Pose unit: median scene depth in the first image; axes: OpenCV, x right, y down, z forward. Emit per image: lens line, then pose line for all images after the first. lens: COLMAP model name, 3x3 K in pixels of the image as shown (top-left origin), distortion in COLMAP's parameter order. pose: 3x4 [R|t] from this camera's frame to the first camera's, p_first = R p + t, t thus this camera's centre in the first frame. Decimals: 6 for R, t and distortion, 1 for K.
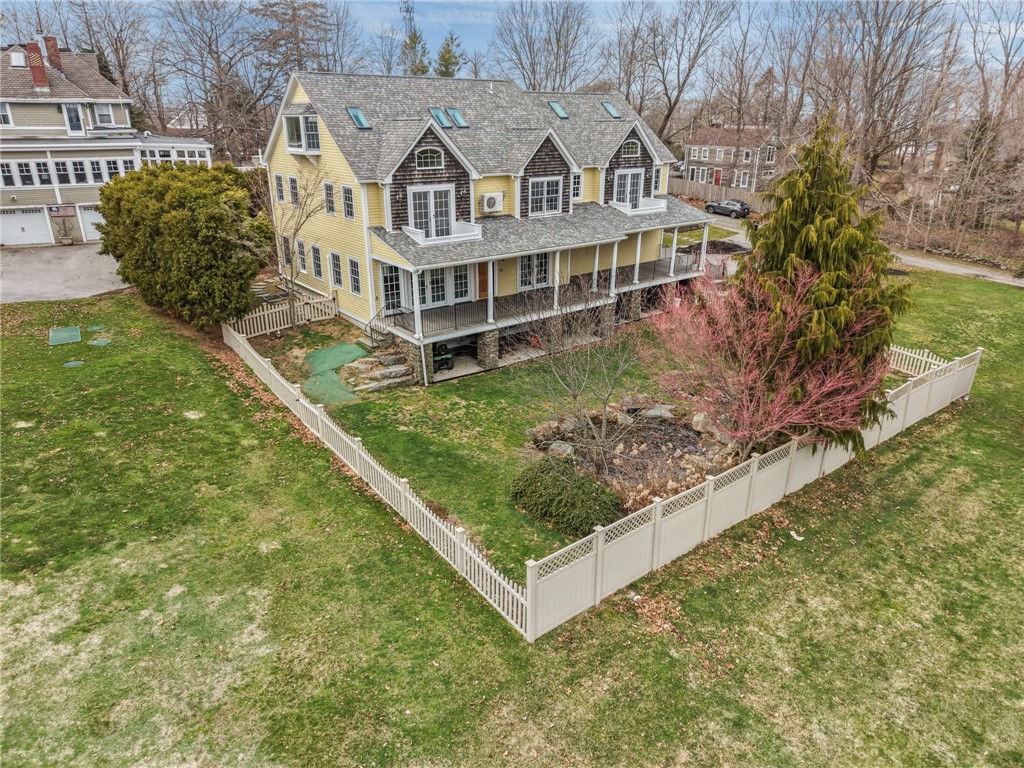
lens RADIAL K [[700.0, 0, 510.6], [0, 700.0, 436.9], [0, 0, 1]] dist [-0.001445, -0.002854]
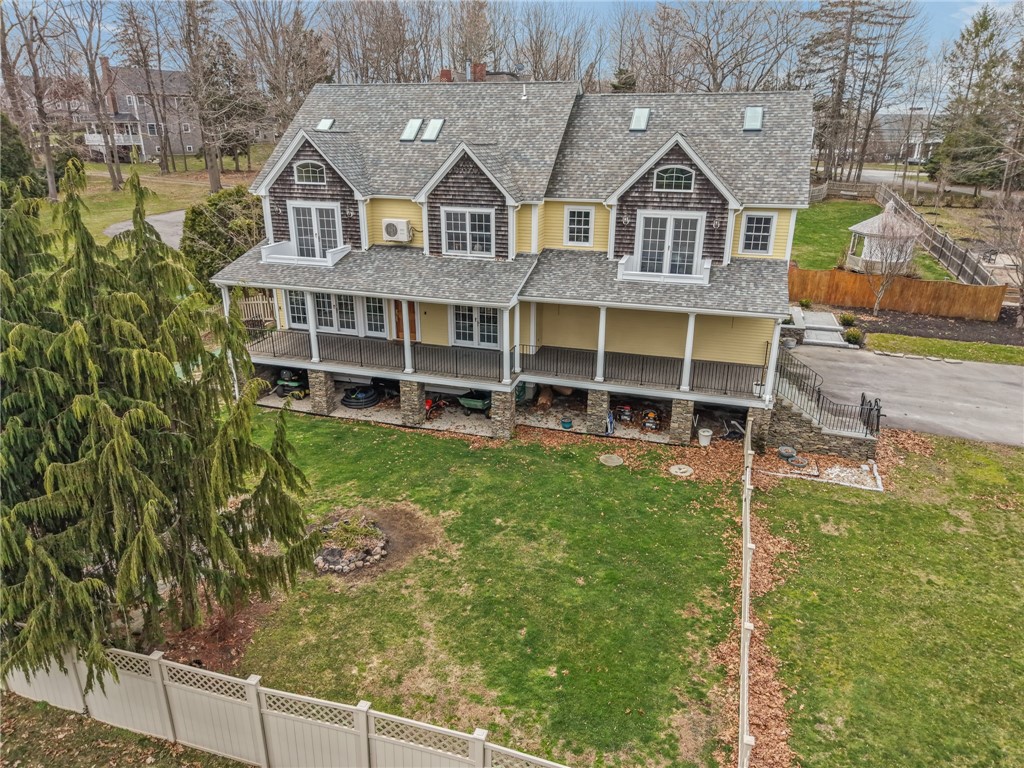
lens RADIAL K [[676.7, 0, 497.7], [0, 676.7, 383.8], [0, 0, 1]] dist [0.029127, 0.000721]
pose [[0.560850, 0.293928, -0.773986, 0.710072], [-0.348583, 0.931791, 0.101263, -0.287000], [0.750957, 0.213005, 0.625054, 0.623861]]
